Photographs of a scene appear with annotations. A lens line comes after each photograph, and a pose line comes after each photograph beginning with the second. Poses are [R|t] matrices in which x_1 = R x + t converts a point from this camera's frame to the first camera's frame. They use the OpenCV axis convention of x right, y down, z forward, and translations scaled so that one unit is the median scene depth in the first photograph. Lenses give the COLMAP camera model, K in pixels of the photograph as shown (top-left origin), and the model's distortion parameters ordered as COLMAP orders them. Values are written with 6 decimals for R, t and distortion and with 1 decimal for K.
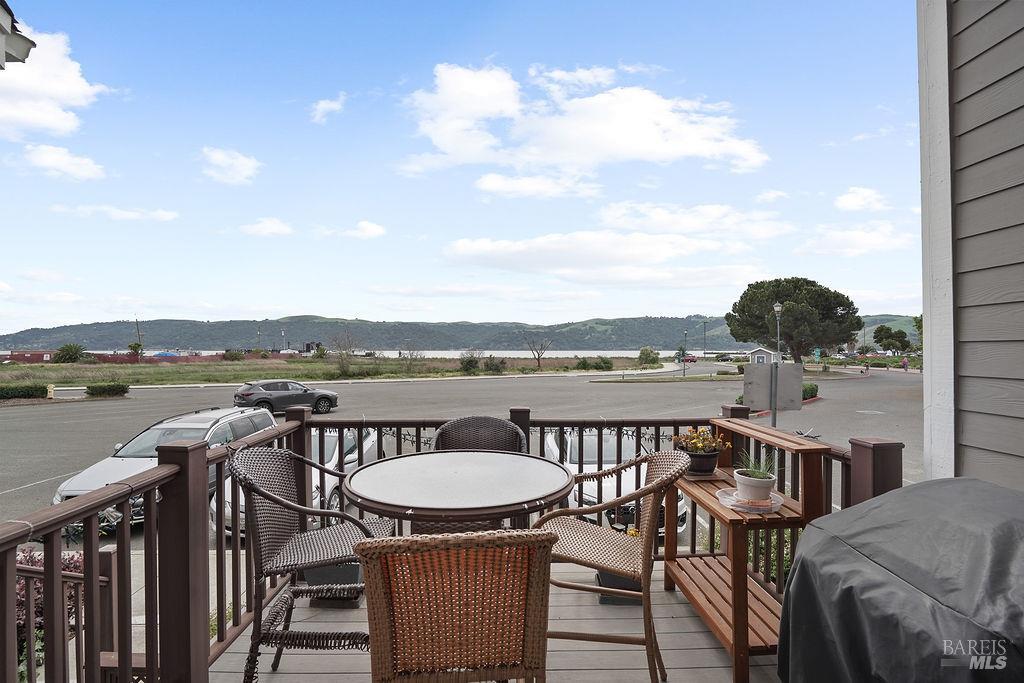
lens RADIAL K [[474.9, 0, 508.2], [0, 474.9, 344.7], [0, 0, 1]] dist [-0.067549, 0.032304]
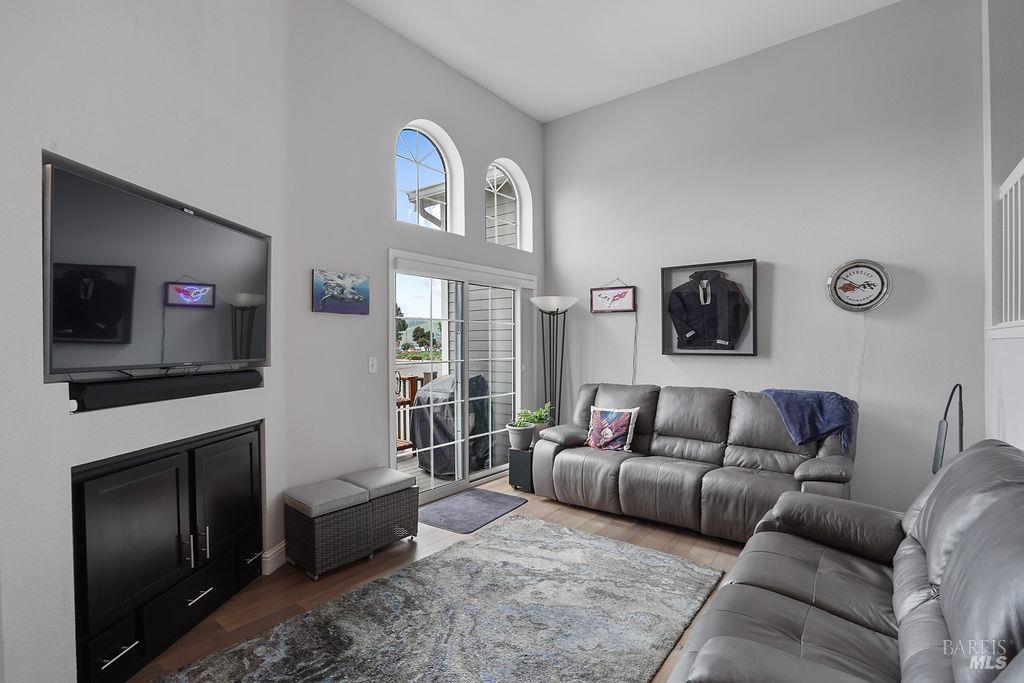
lens RADIAL K [[474.9, 0, 508.2], [0, 474.9, 344.7], [0, 0, 1]] dist [-0.067549, 0.032304]
pose [[0.644644, -0.005835, 0.764460, -0.819785], [0.002183, 0.999981, 0.005792, 0.004146], [-0.764480, -0.002065, 0.644645, -0.919492]]
